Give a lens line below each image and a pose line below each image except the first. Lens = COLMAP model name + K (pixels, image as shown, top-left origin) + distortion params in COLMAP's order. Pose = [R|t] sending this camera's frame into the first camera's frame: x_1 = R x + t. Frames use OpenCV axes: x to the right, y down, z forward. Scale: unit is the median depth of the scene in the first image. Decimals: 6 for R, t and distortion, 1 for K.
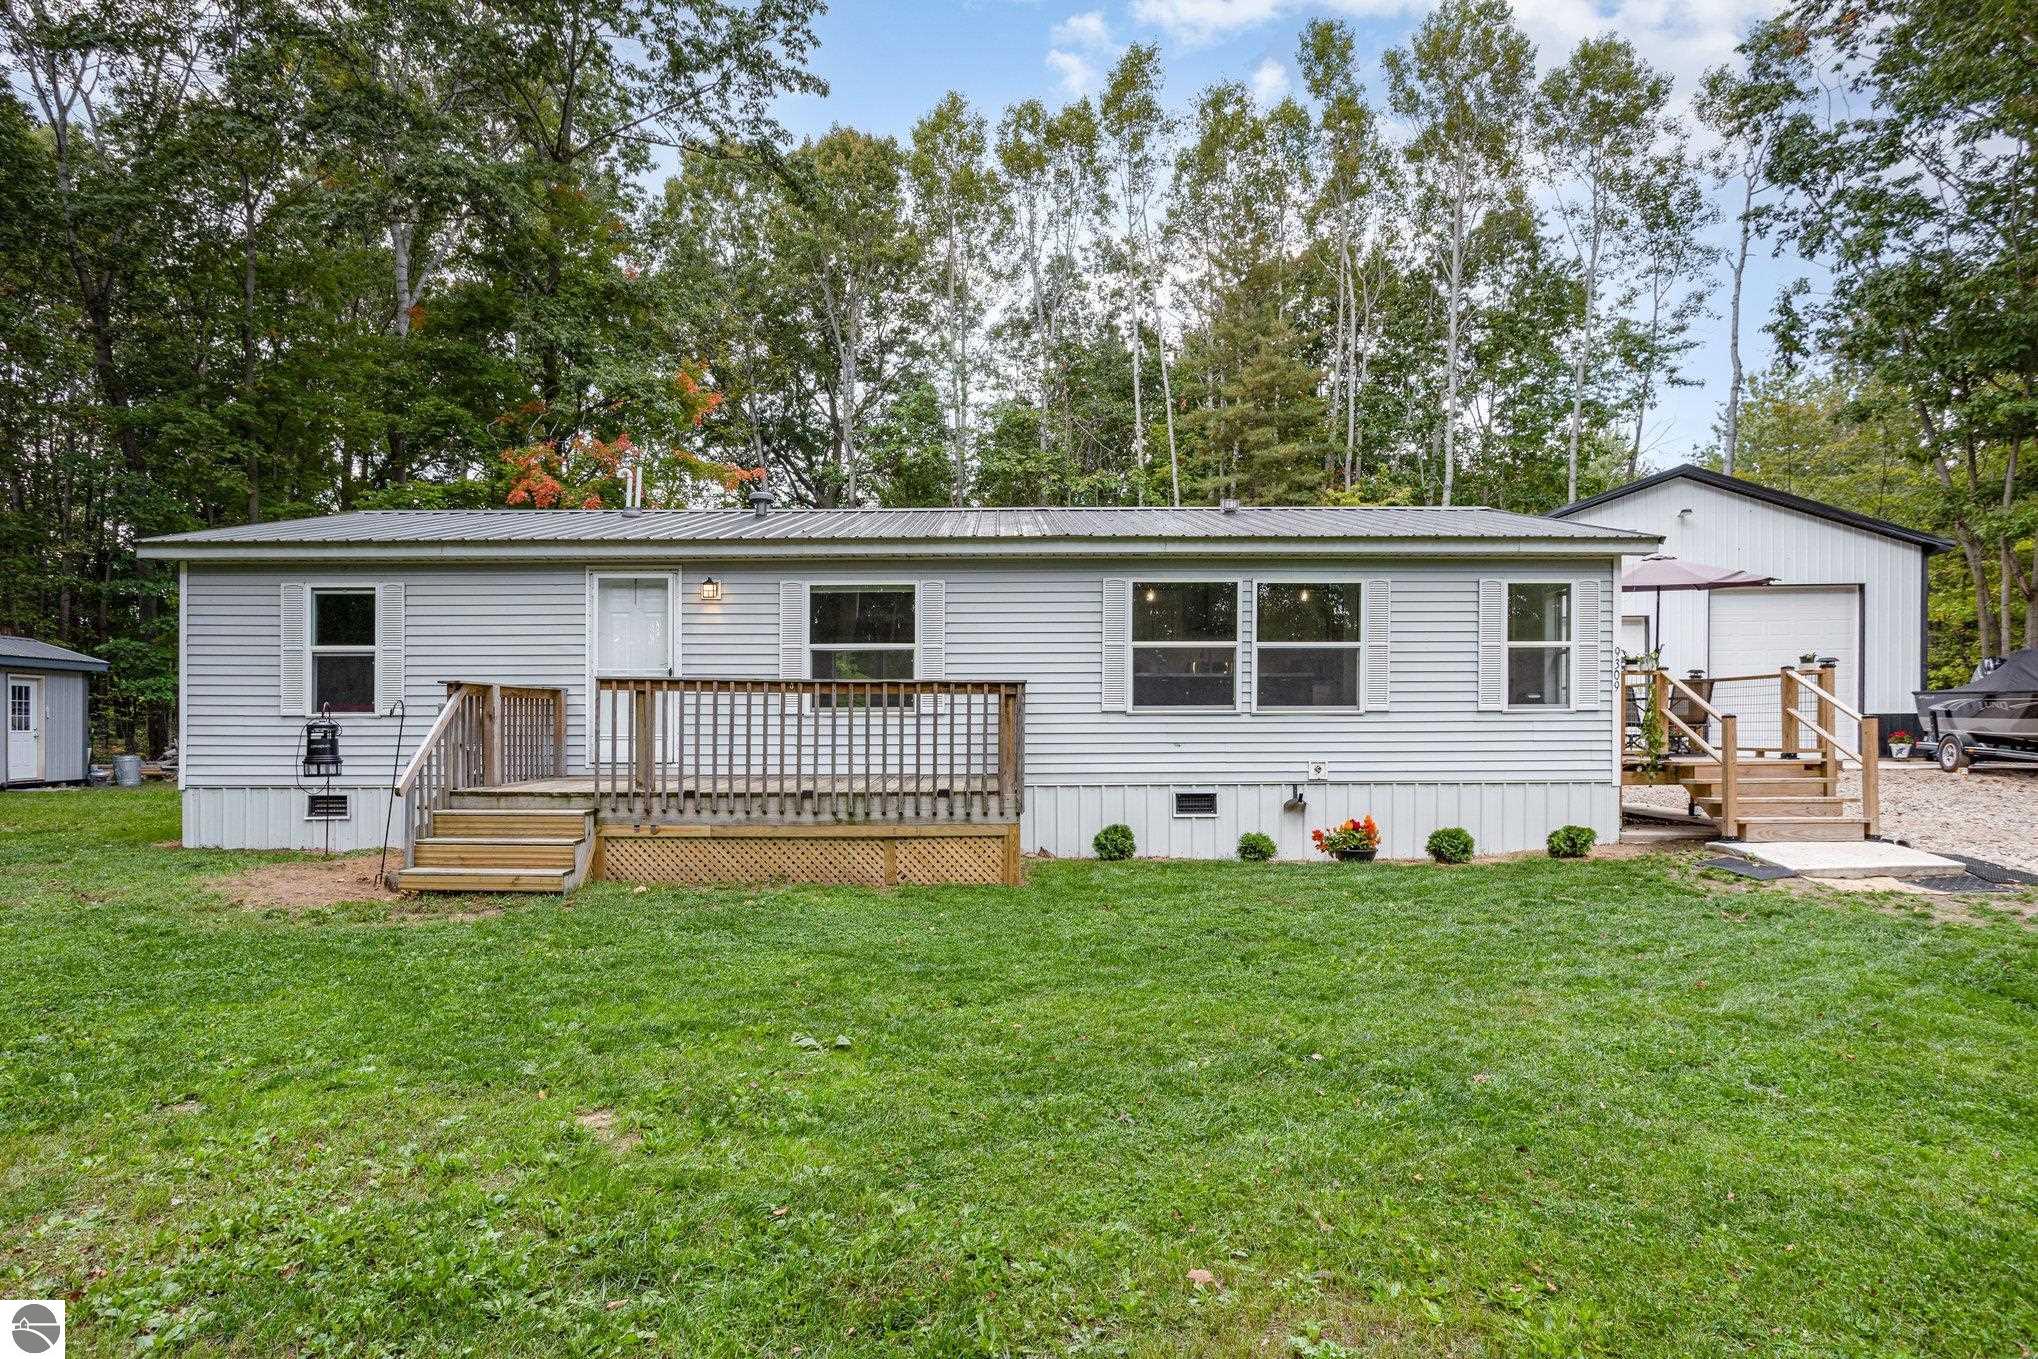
lens RADIAL K [[1201.5, 0, 979.3], [0, 1201.5, 737.1], [0, 0, 1]] dist [-0.016059, 0.005008]
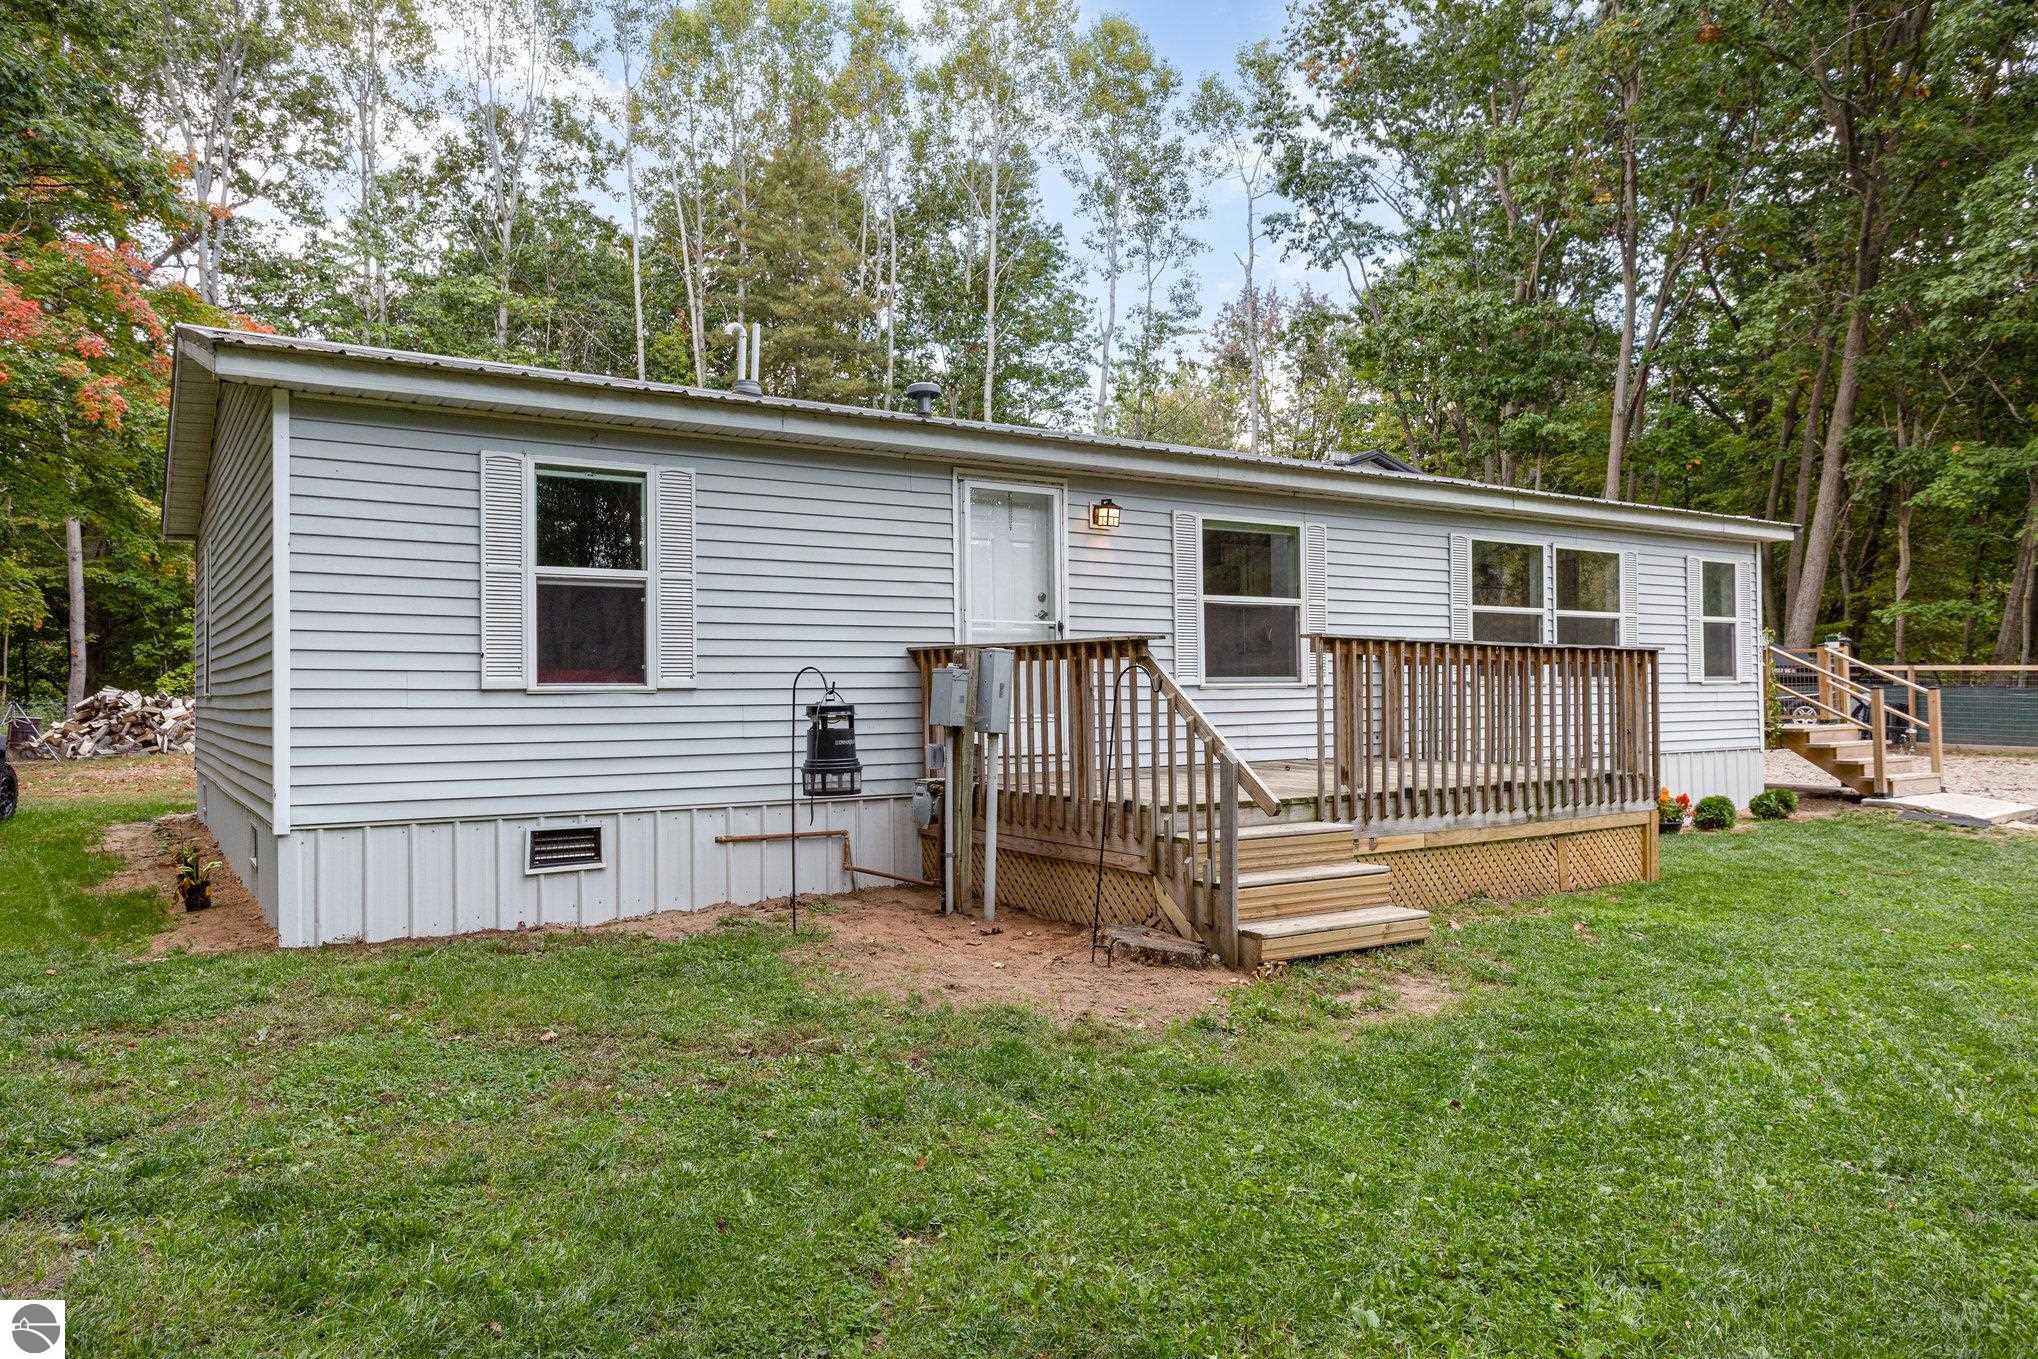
lens RADIAL K [[1384.4, 0, 1021.5], [0, 1384.4, 680.5], [0, 0, 1]] dist [-0.024450, 0.003204]
pose [[0.833747, 0.001954, 0.552143, -0.723827], [0.010955, 0.999738, -0.020080, -0.006483], [-0.552038, 0.022790, 0.833508, 0.328880]]
